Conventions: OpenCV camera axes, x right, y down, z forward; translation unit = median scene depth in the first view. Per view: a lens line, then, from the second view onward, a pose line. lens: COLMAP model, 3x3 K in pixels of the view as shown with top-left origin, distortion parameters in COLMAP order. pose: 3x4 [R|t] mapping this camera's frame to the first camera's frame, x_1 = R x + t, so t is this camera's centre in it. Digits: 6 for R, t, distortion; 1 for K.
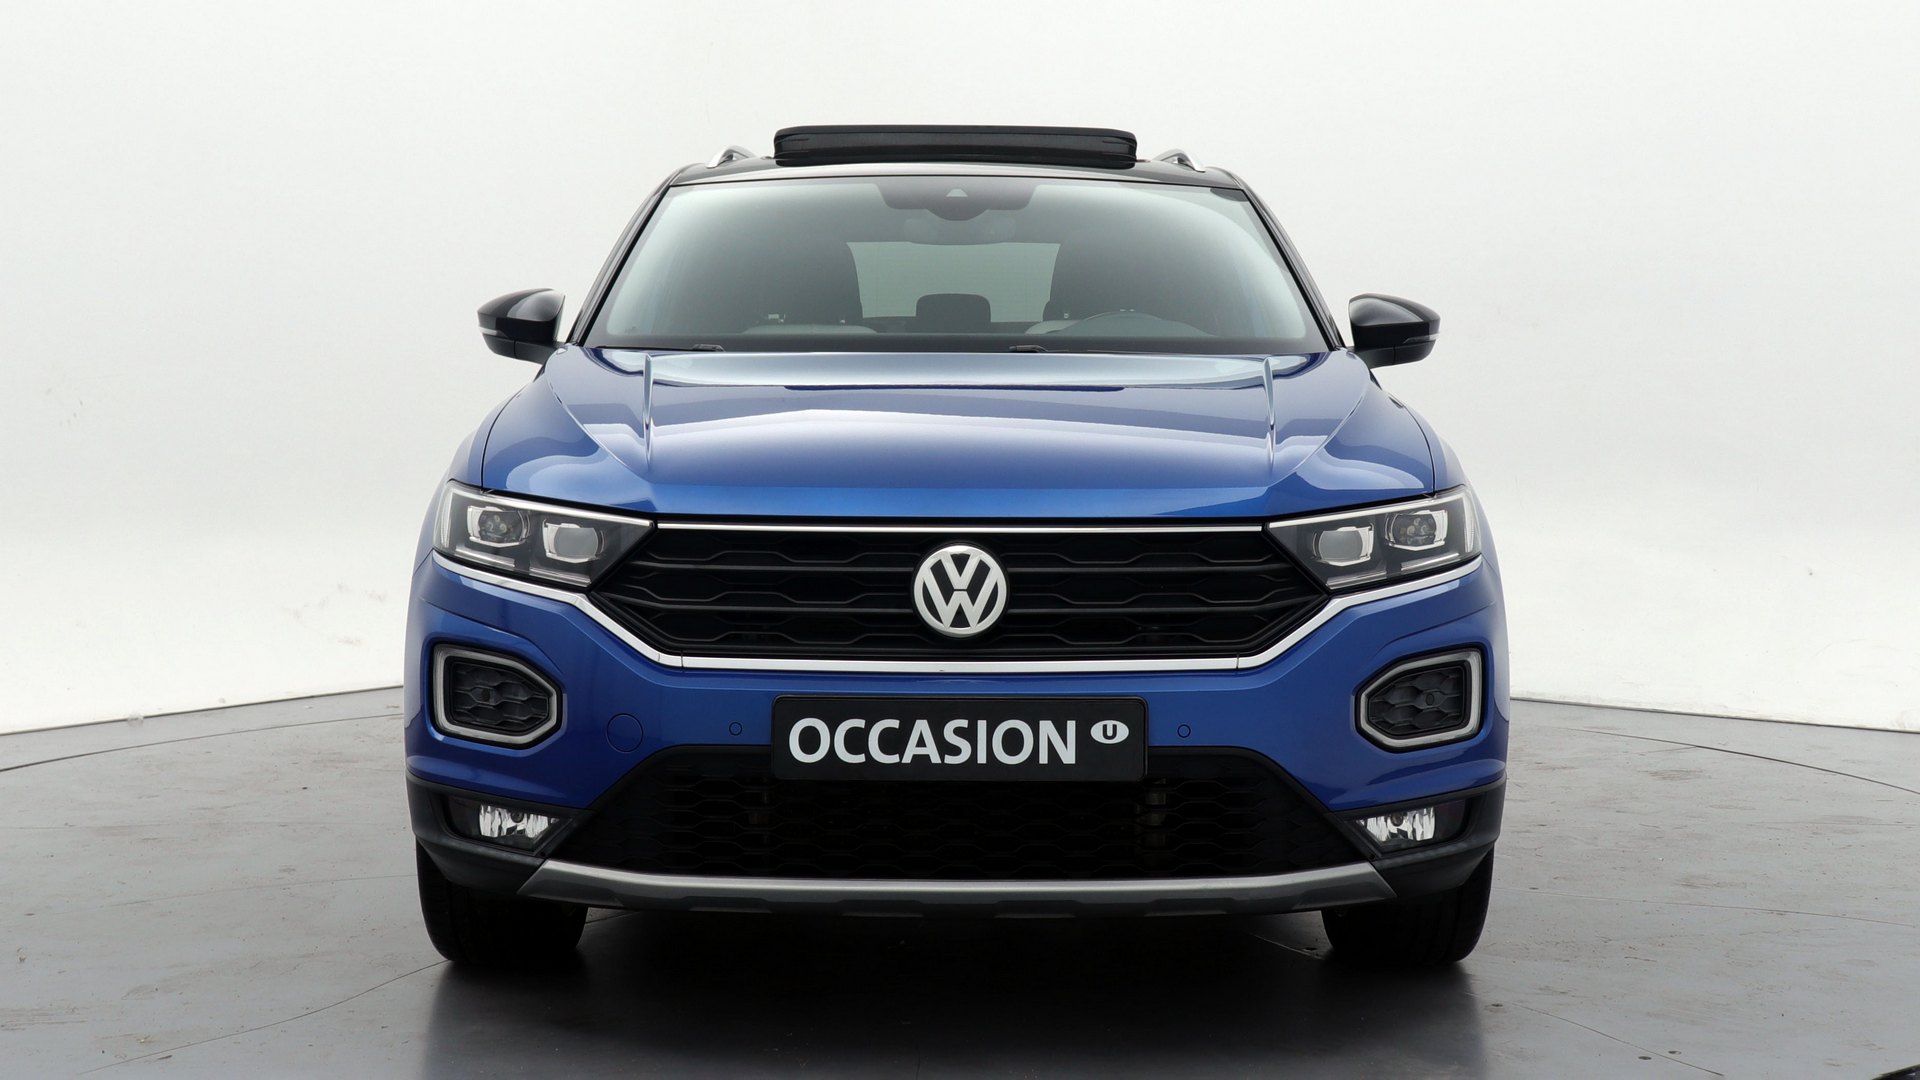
lens RADIAL K [[2696.2, 0, 987.5], [0, 2696.2, 535.0], [0, 0, 1]] dist [0.022821, -1.840565]
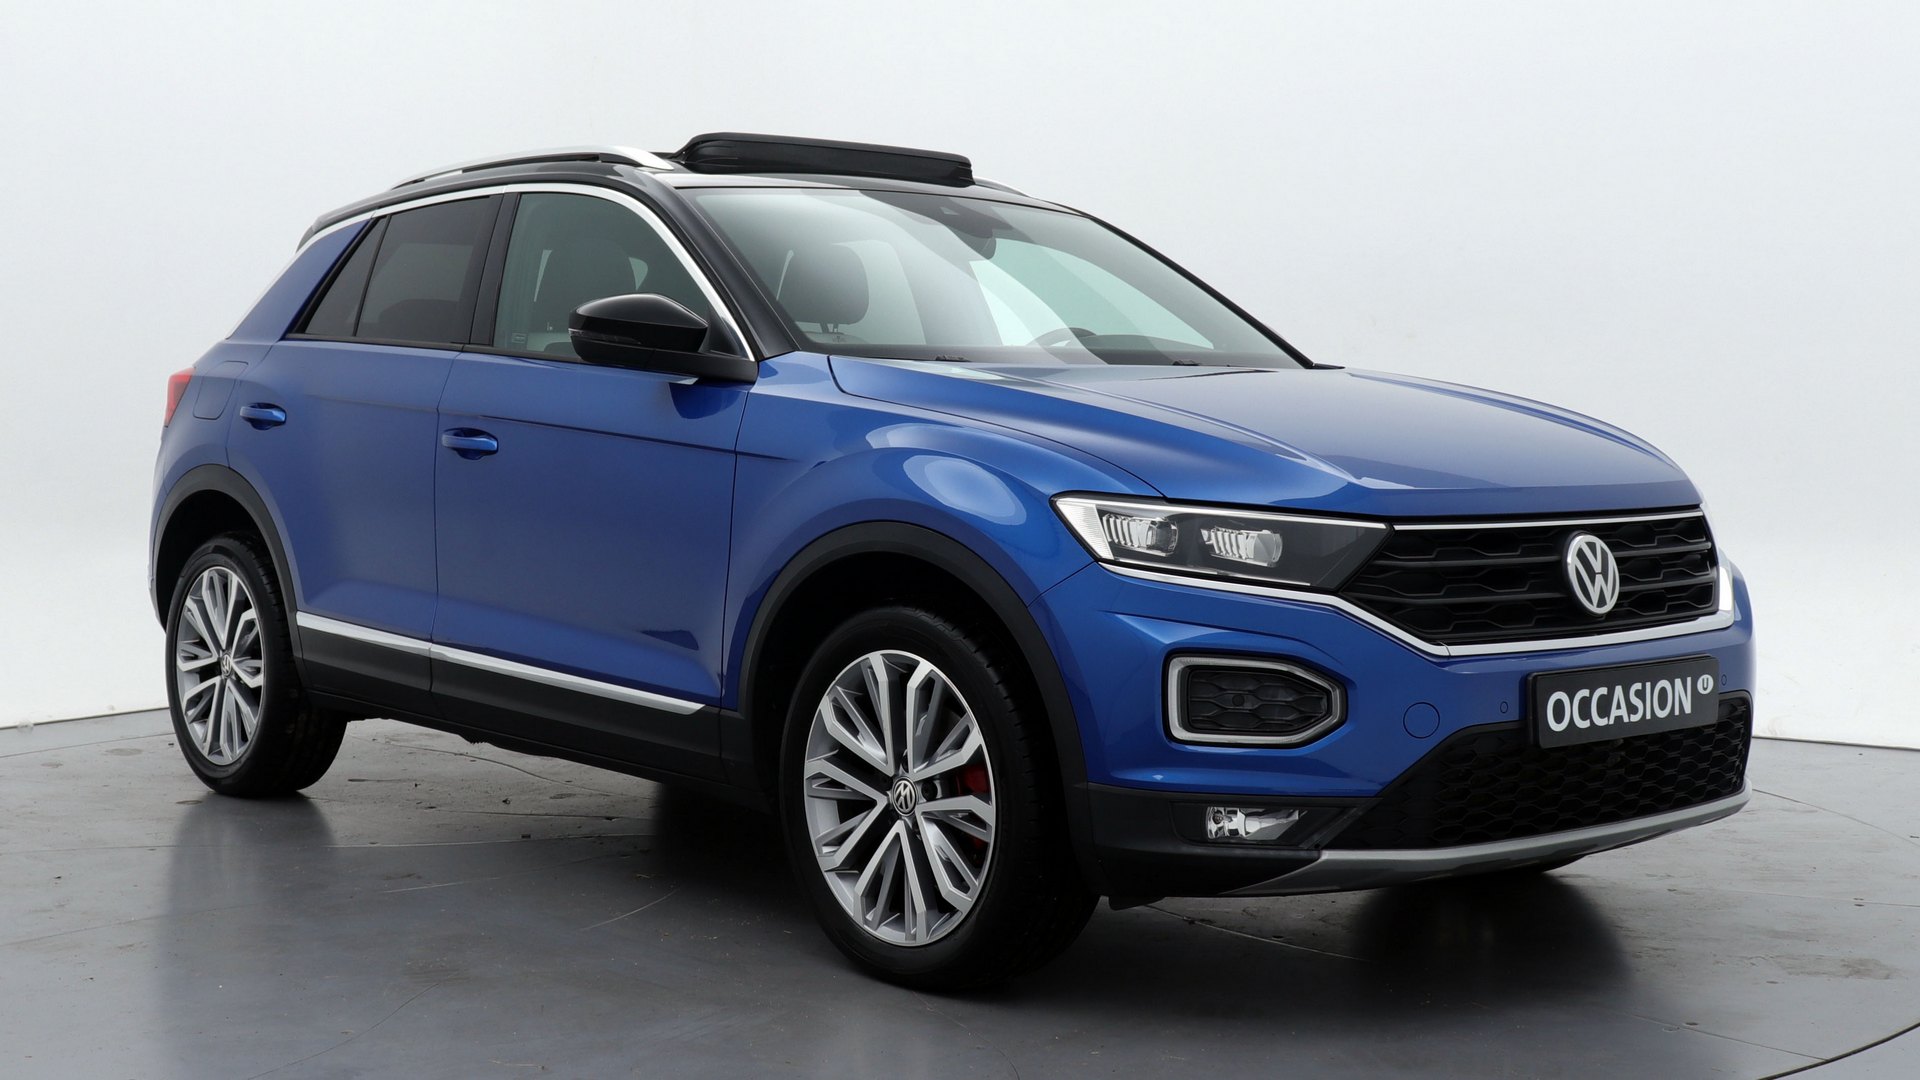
lens RADIAL K [[2696.2, 0, 987.5], [0, 2696.2, 535.0], [0, 0, 1]] dist [0.022821, -1.840565]
pose [[0.753217, -0.035268, 0.656826, -0.956898], [0.035739, 0.999281, 0.012671, -0.020063], [-0.656801, 0.013930, 0.753936, 0.298408]]
